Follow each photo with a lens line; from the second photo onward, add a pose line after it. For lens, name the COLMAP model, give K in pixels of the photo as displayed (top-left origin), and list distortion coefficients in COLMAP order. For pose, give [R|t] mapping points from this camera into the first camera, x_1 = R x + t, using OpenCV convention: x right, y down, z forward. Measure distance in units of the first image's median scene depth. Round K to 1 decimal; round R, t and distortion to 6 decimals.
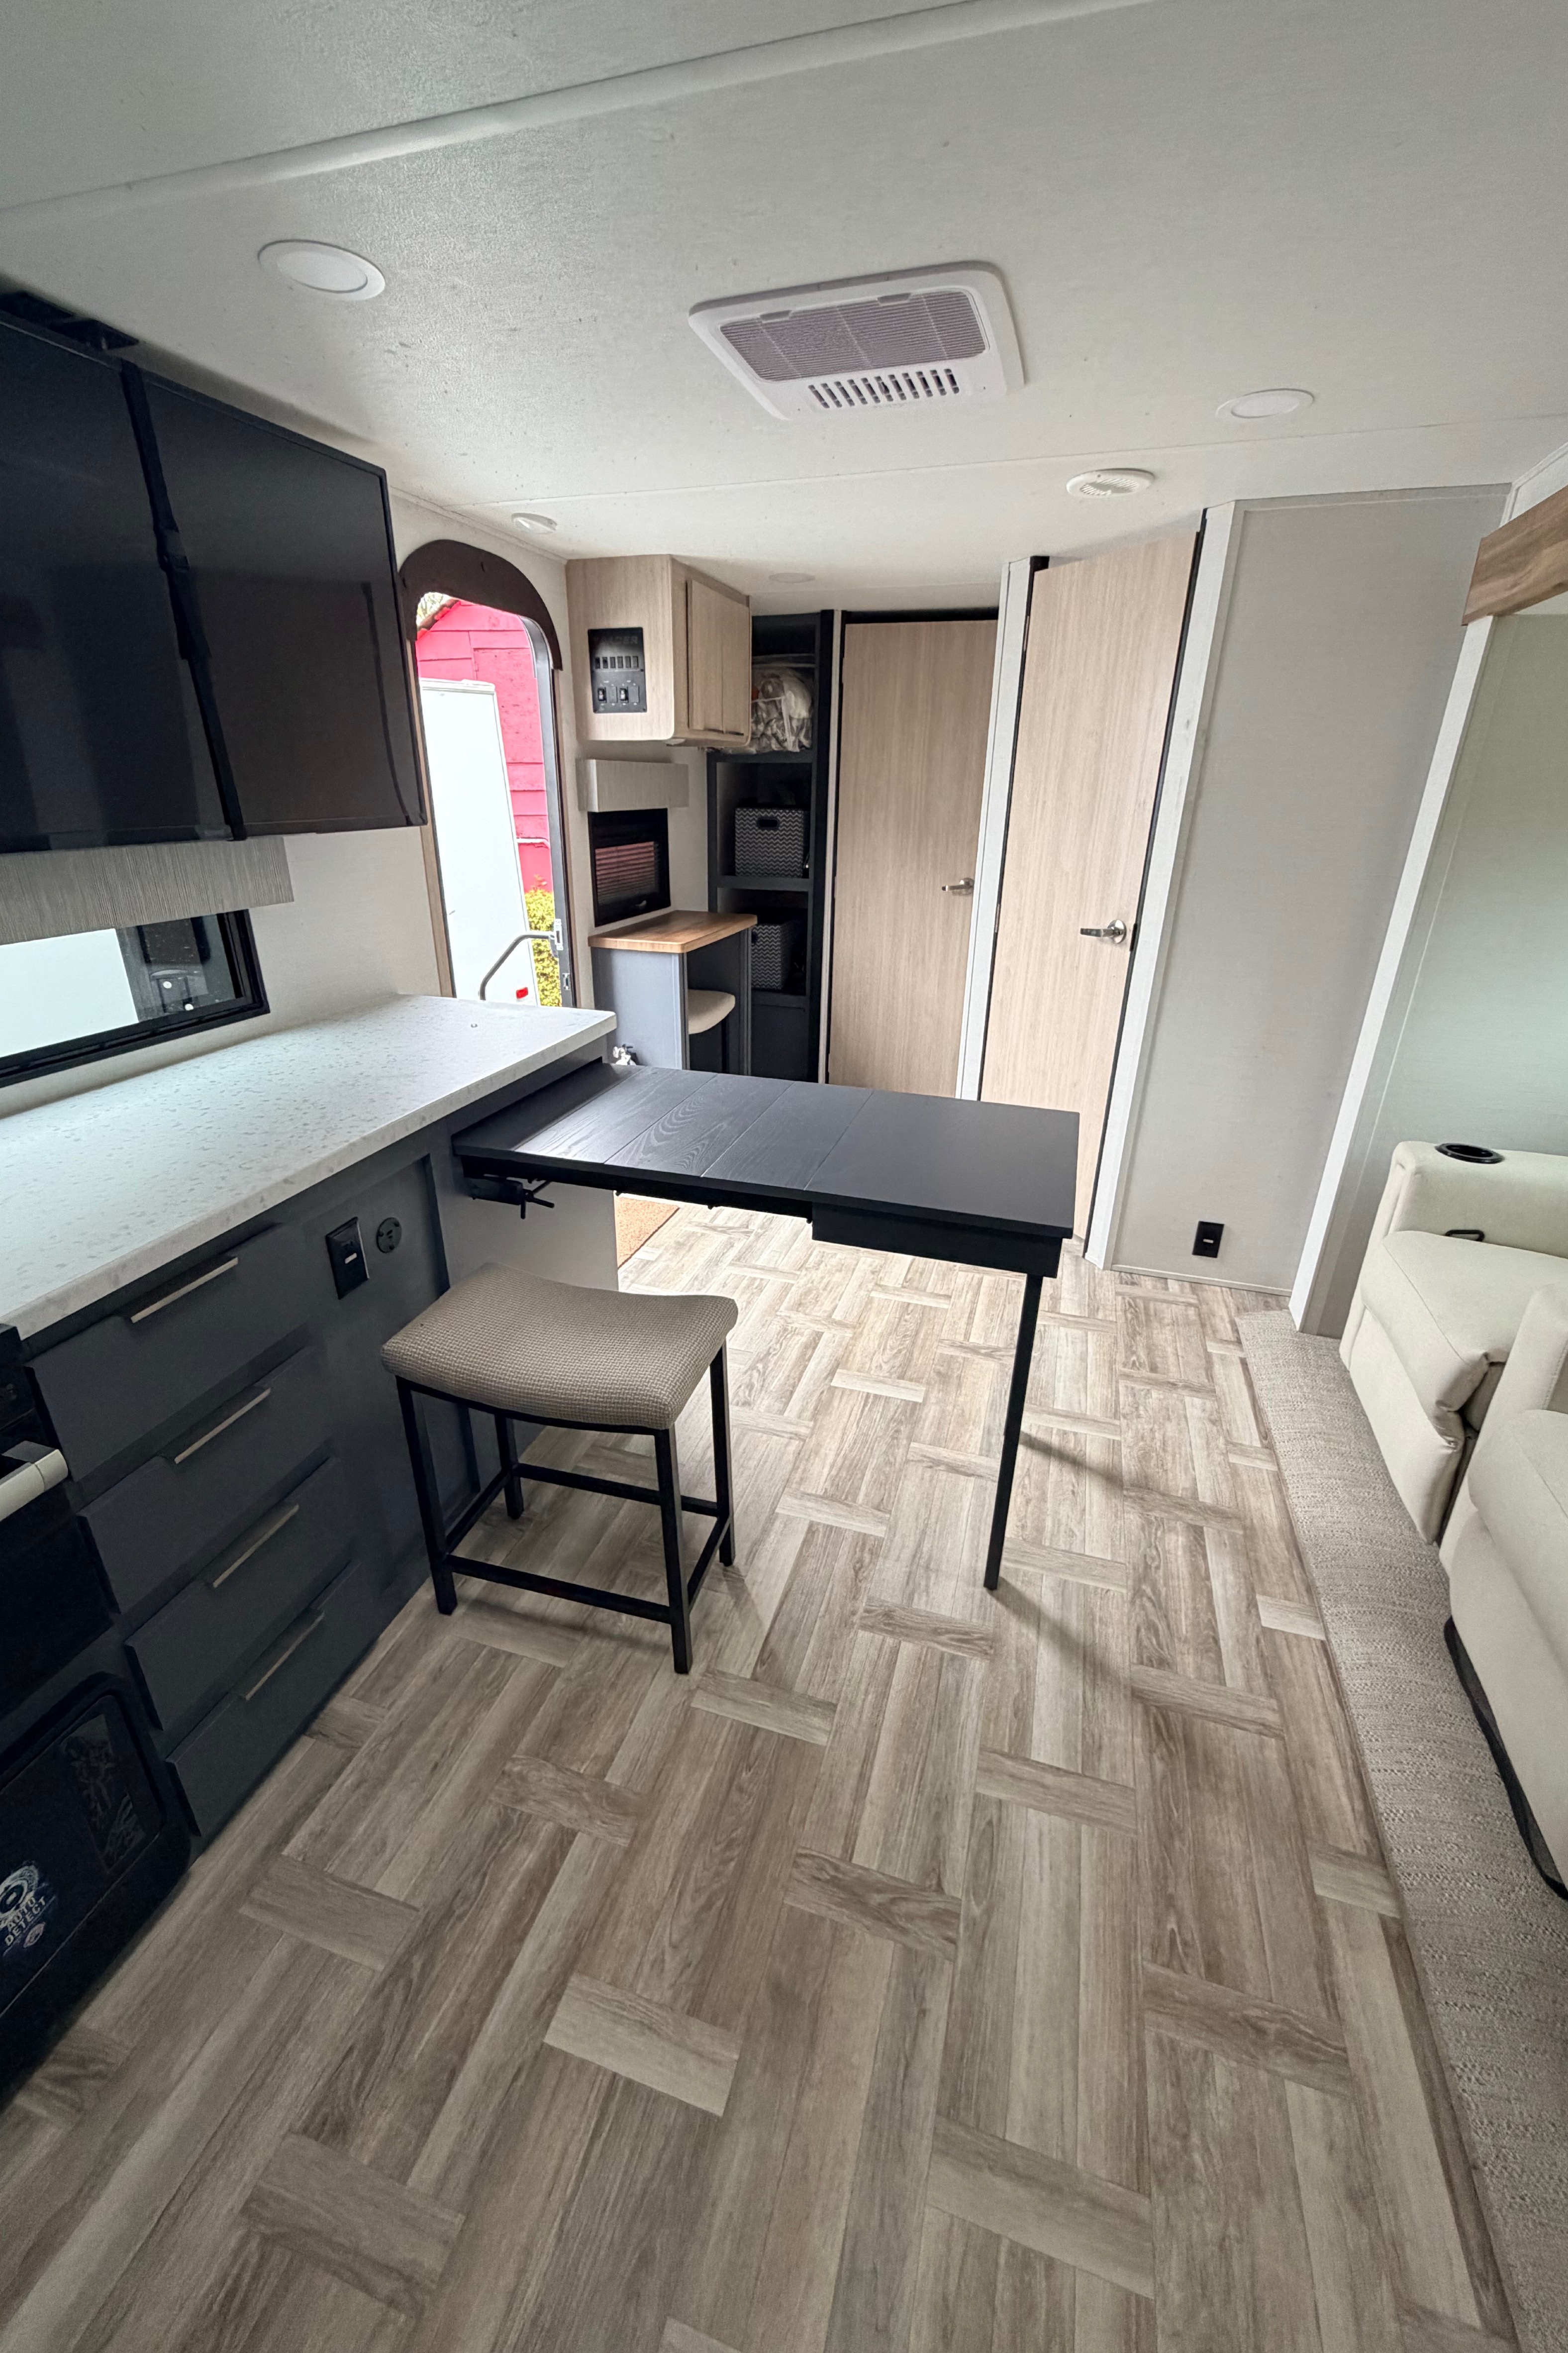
lens RADIAL K [[931.8, 0, 780.7], [0, 931.8, 1169.2], [0, 0, 1]] dist [-0.001232, 0.000887]
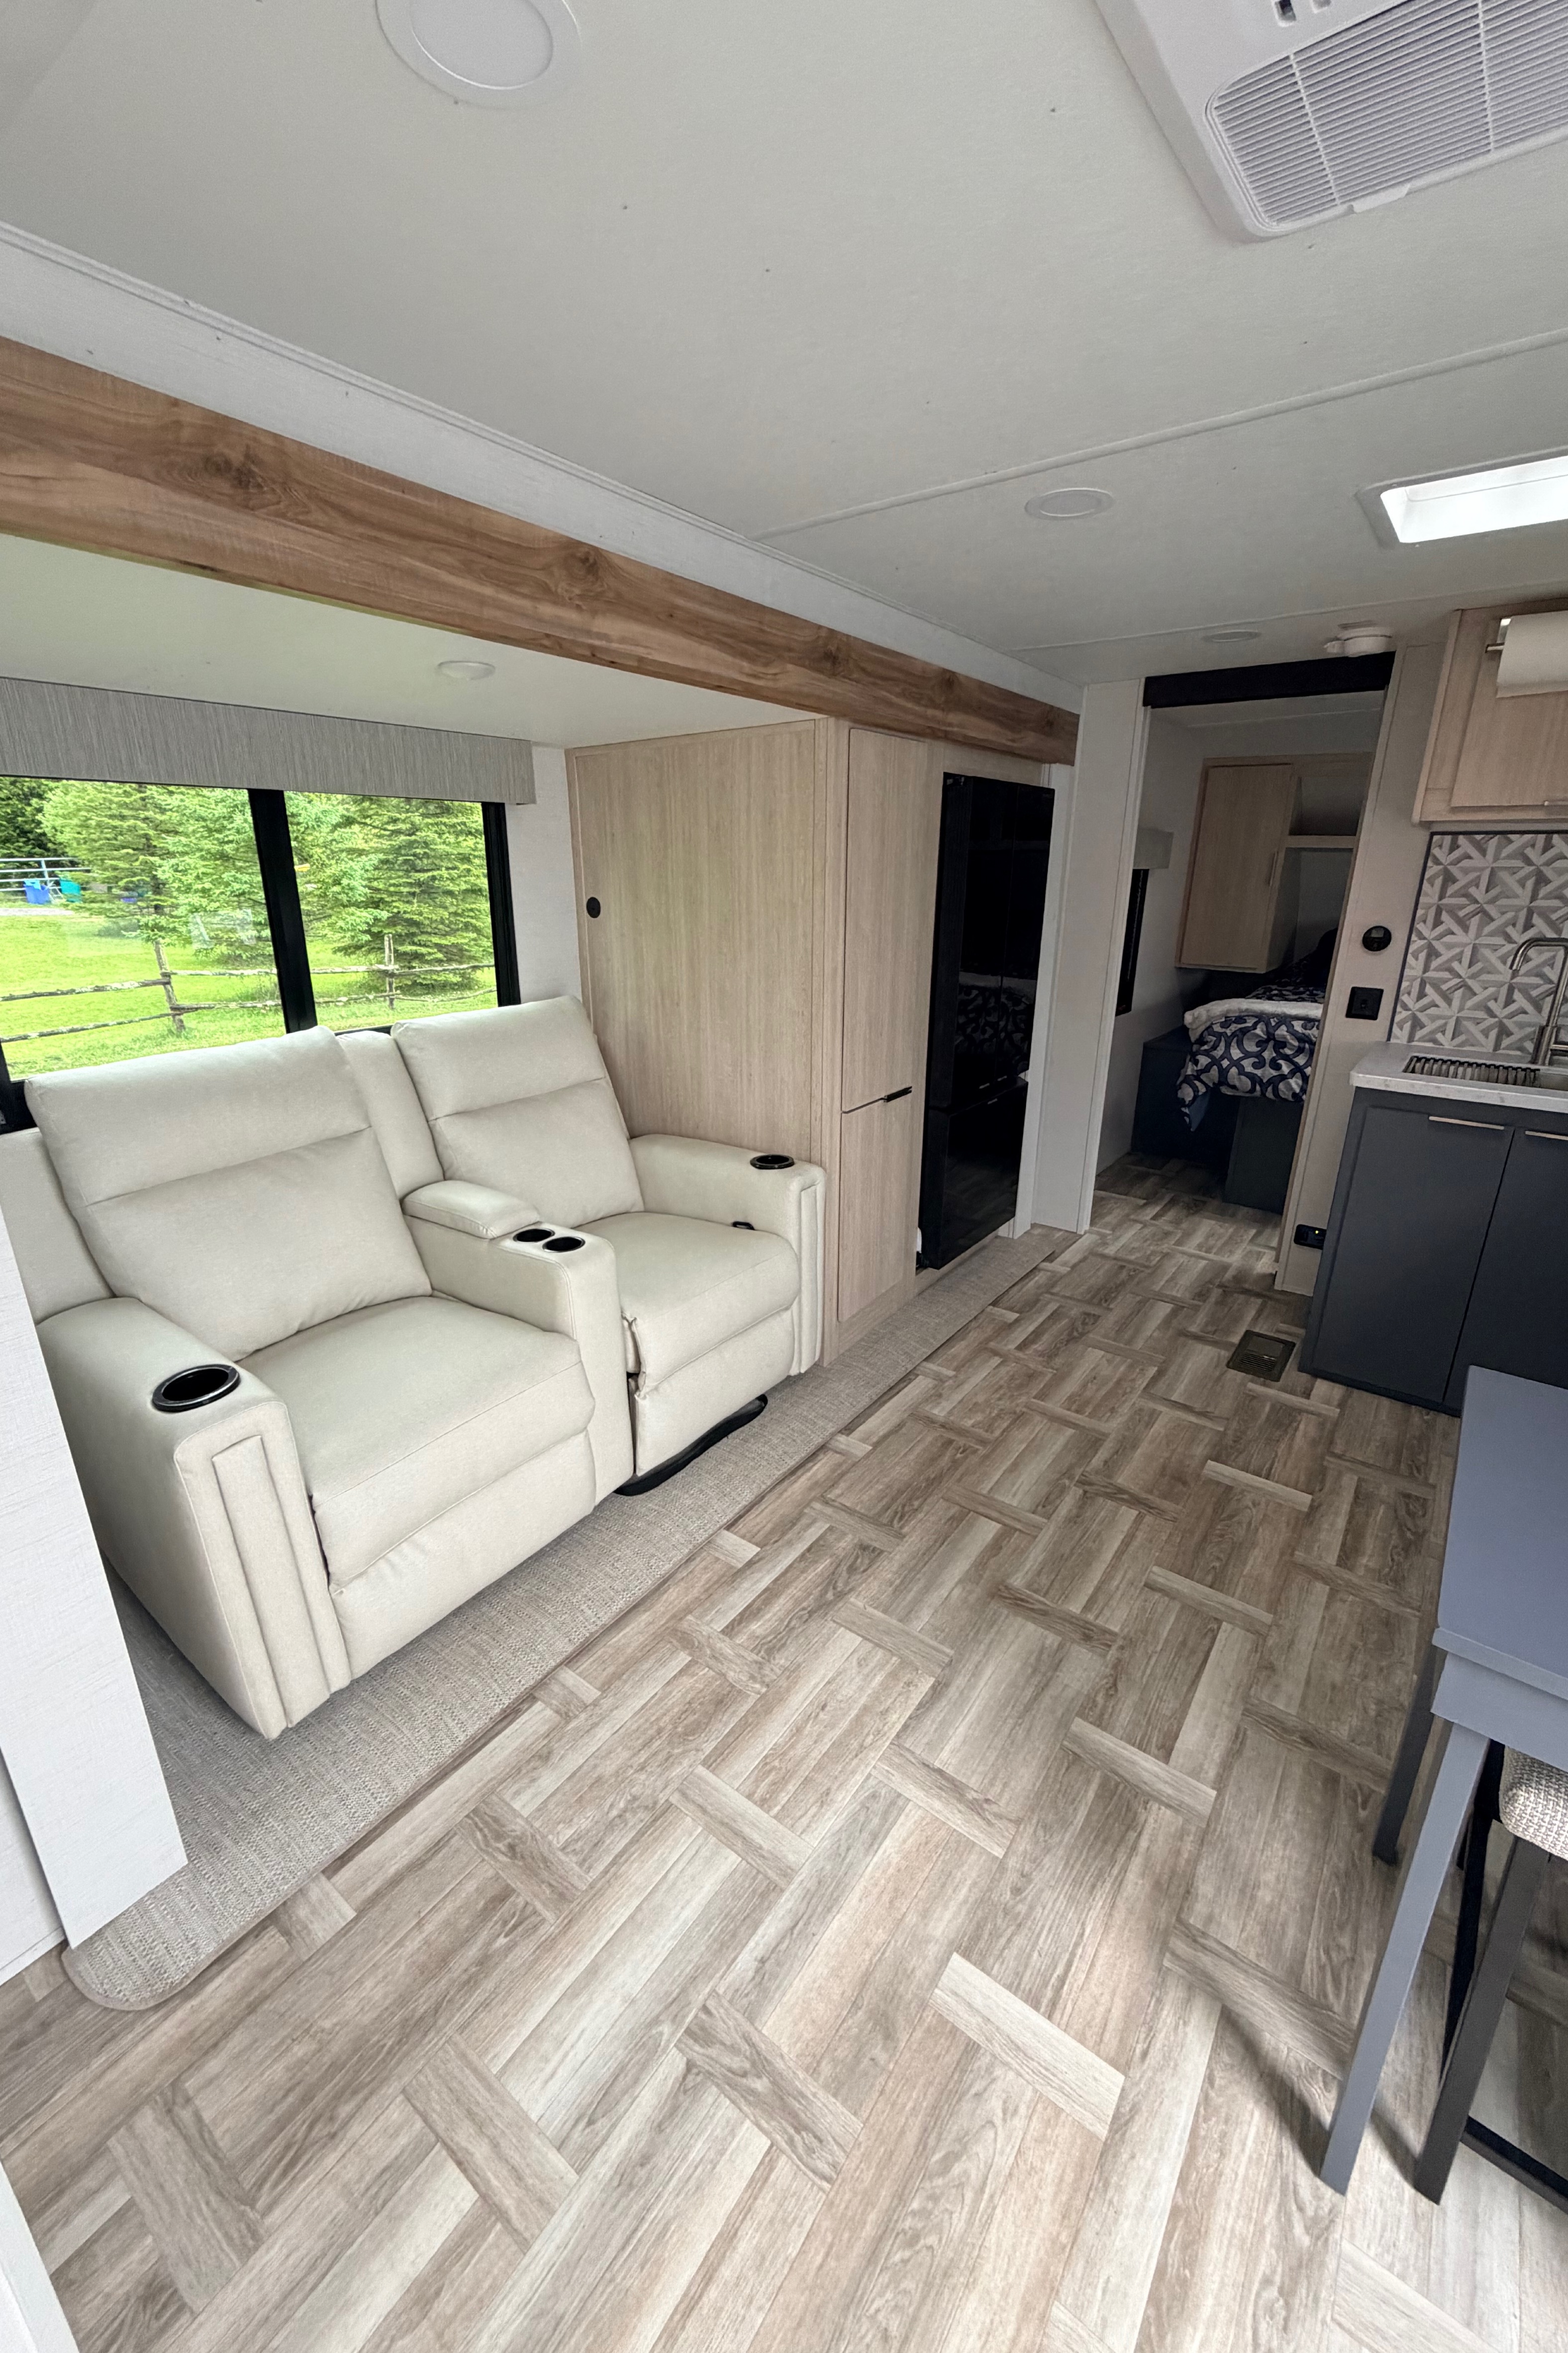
lens RADIAL K [[931.8, 0, 781.3], [0, 931.8, 1172.3], [0, 0, 1]] dist [-0.001232, 0.000887]
pose [[-0.942752, -0.118802, 0.311615, 0.190625], [0.114967, 0.761343, 0.638075, -0.687705], [-0.313050, 0.637372, -0.704099, 1.645902]]
